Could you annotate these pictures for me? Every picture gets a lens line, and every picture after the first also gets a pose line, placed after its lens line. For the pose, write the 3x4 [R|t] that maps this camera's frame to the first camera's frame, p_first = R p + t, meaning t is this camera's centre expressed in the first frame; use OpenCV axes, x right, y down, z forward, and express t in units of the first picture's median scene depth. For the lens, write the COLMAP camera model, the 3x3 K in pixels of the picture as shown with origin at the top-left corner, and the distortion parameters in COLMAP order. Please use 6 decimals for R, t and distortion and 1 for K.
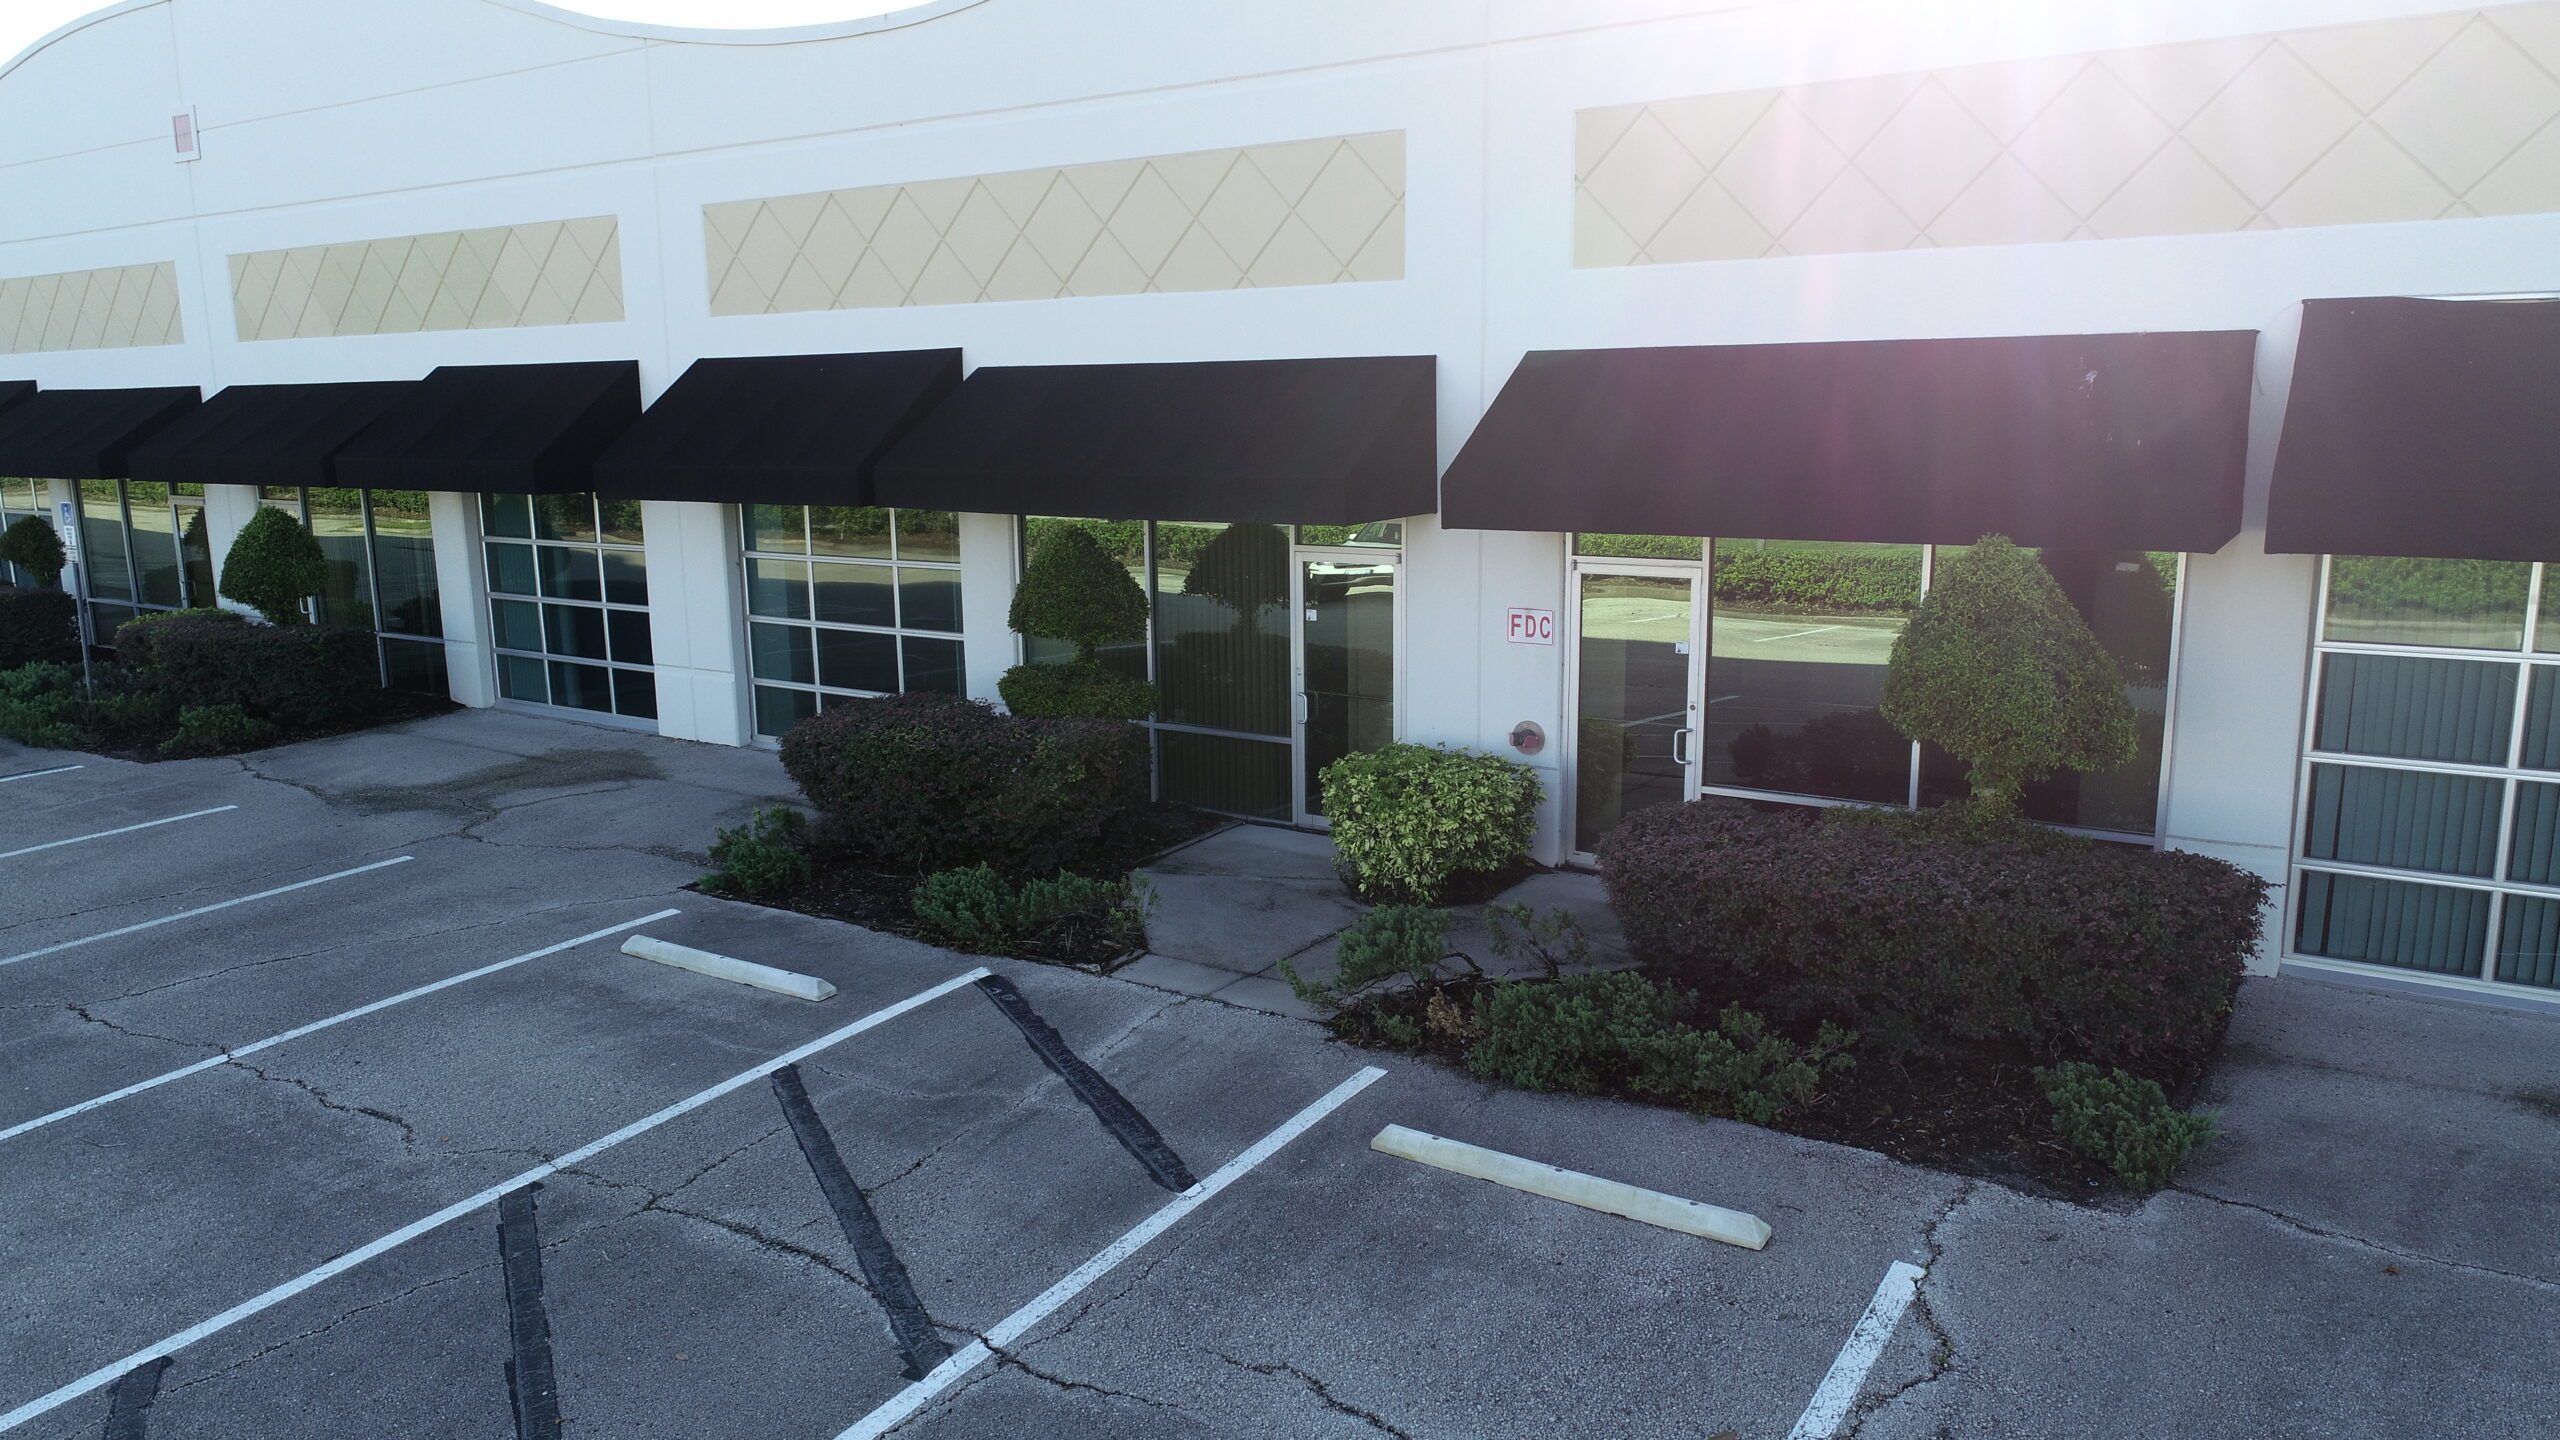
lens RADIAL K [[1721.2, 0, 1284.8], [0, 1721.2, 728.8], [0, 0, 1]] dist [0.001298, 0.000798]
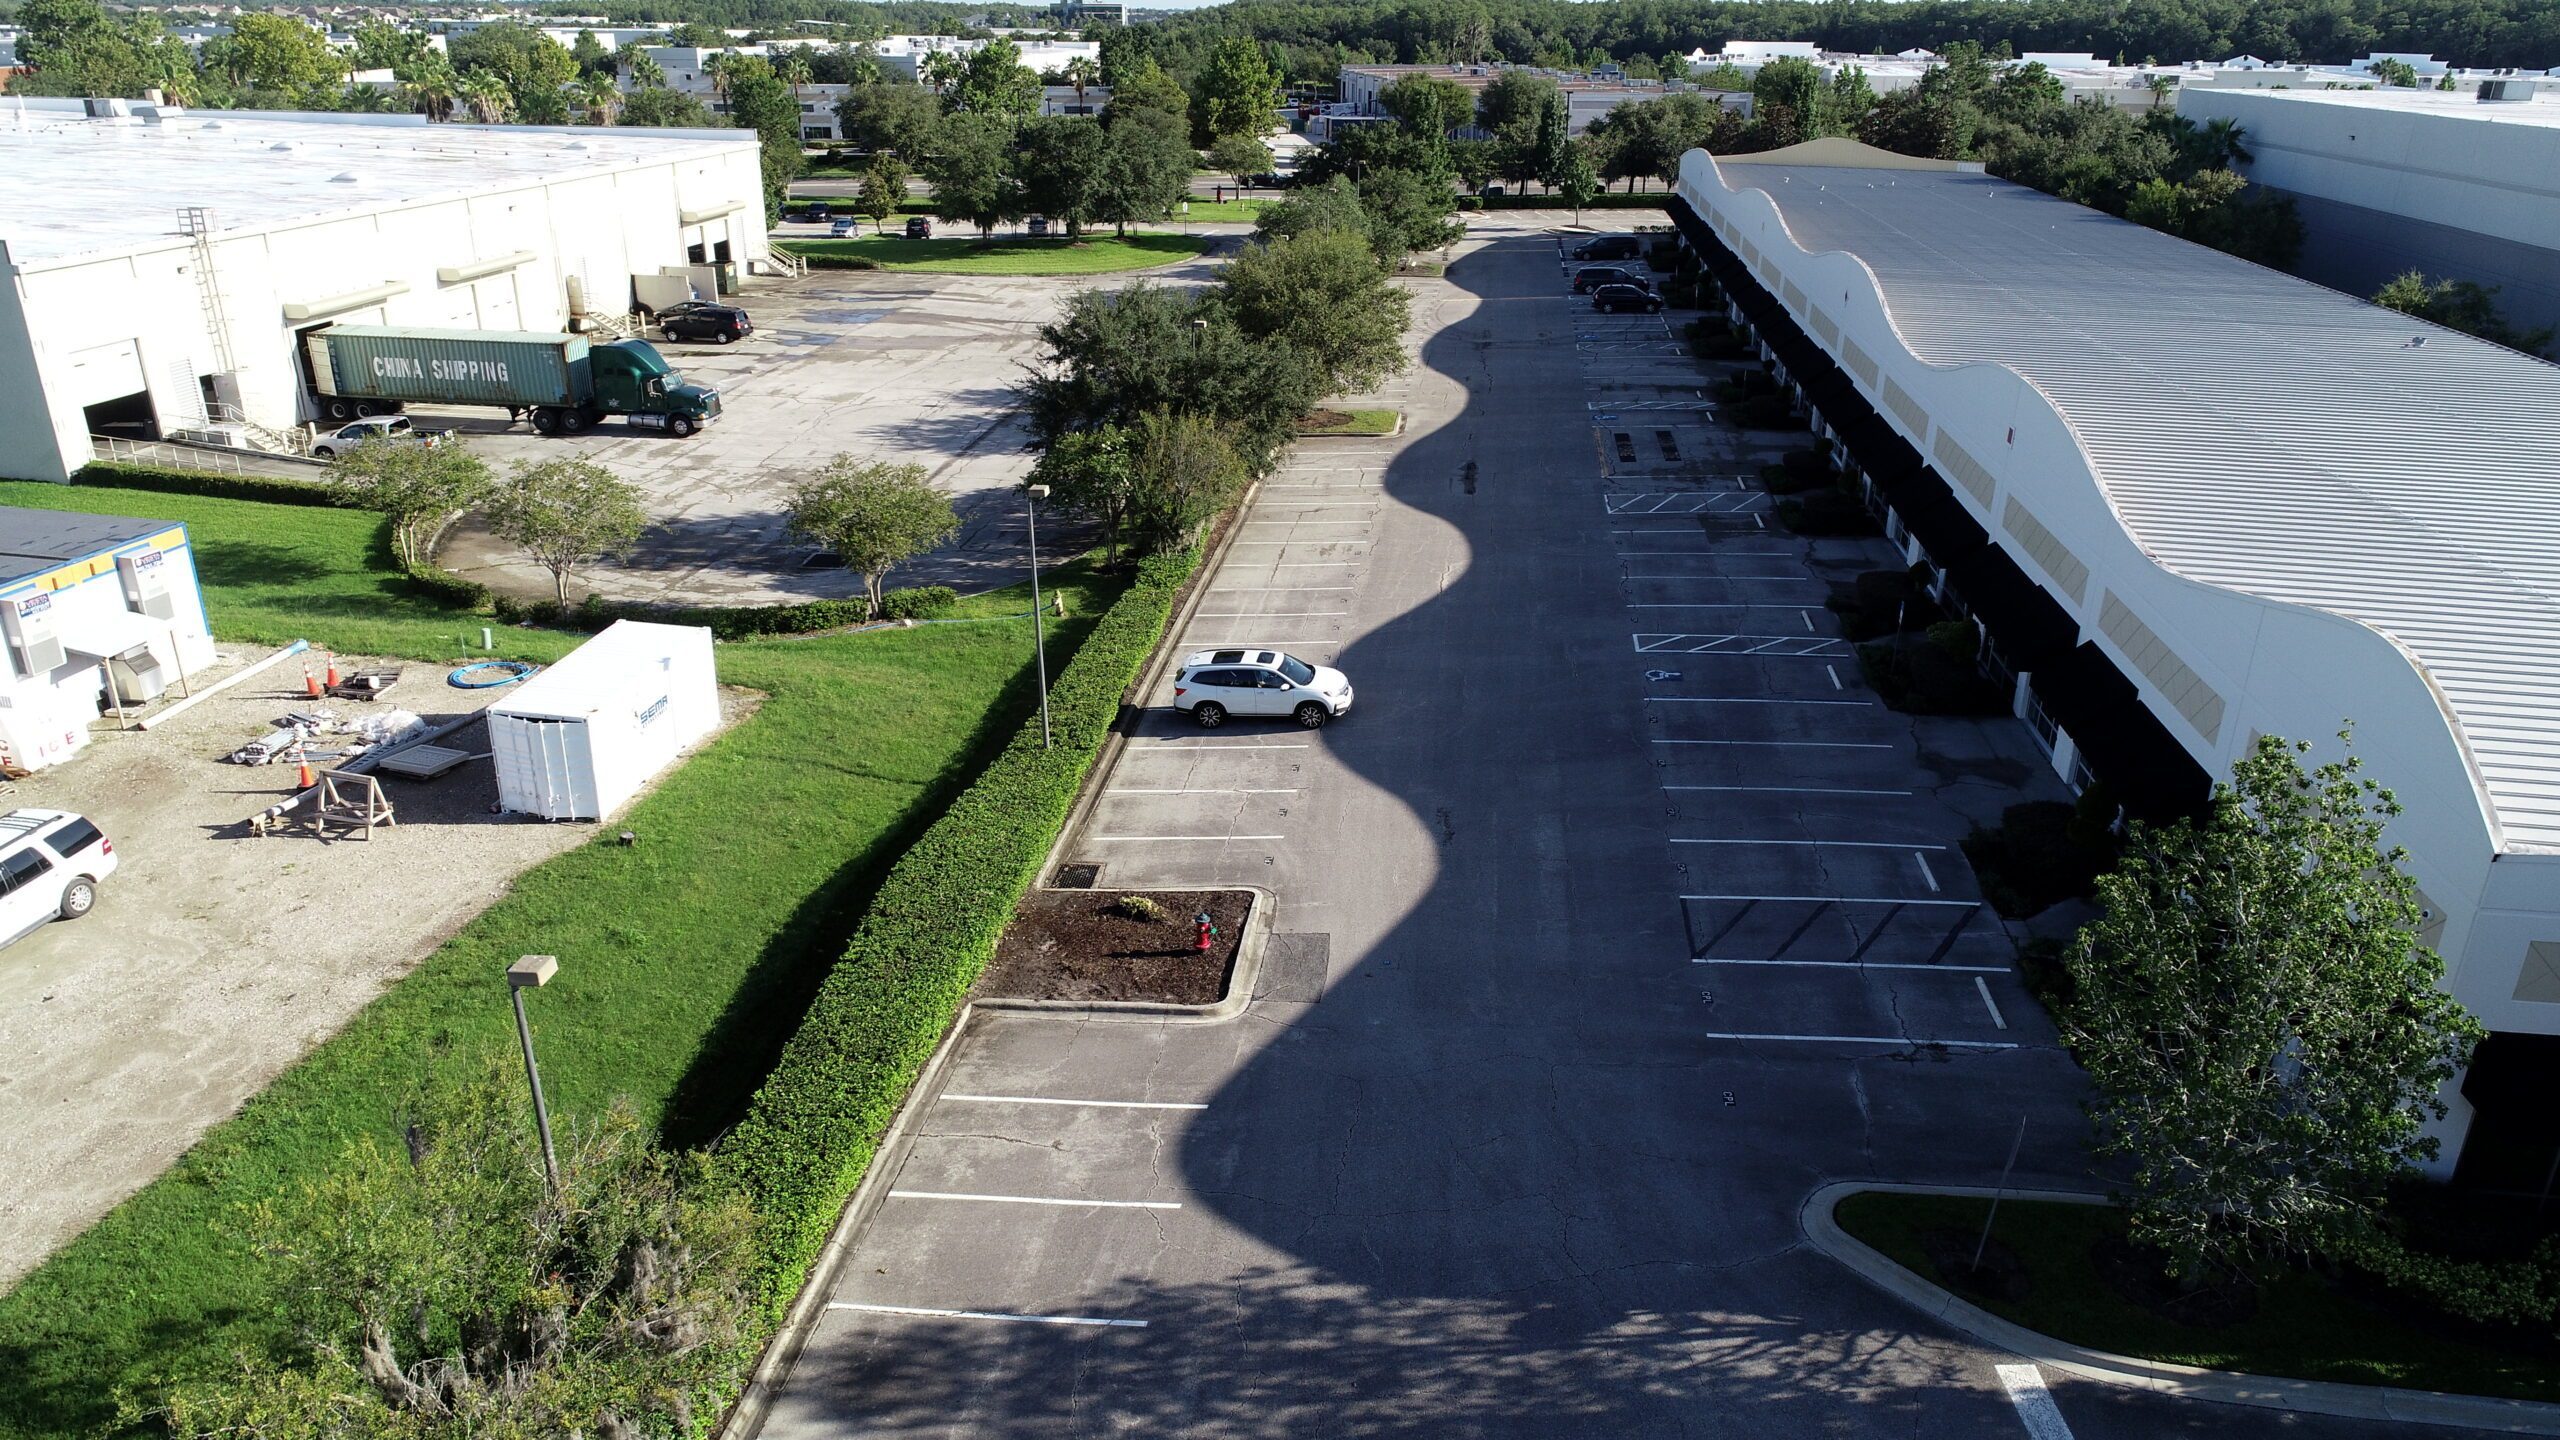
lens RADIAL K [[1721.2, 0, 1284.8], [0, 1721.2, 728.8], [0, 0, 1]] dist [0.001298, 0.000798]
pose [[0.443117, 0.356941, -0.822338, 2.506961], [-0.180371, 0.934053, 0.308239, -1.305807], [0.878131, 0.011740, 0.478277, -2.482677]]
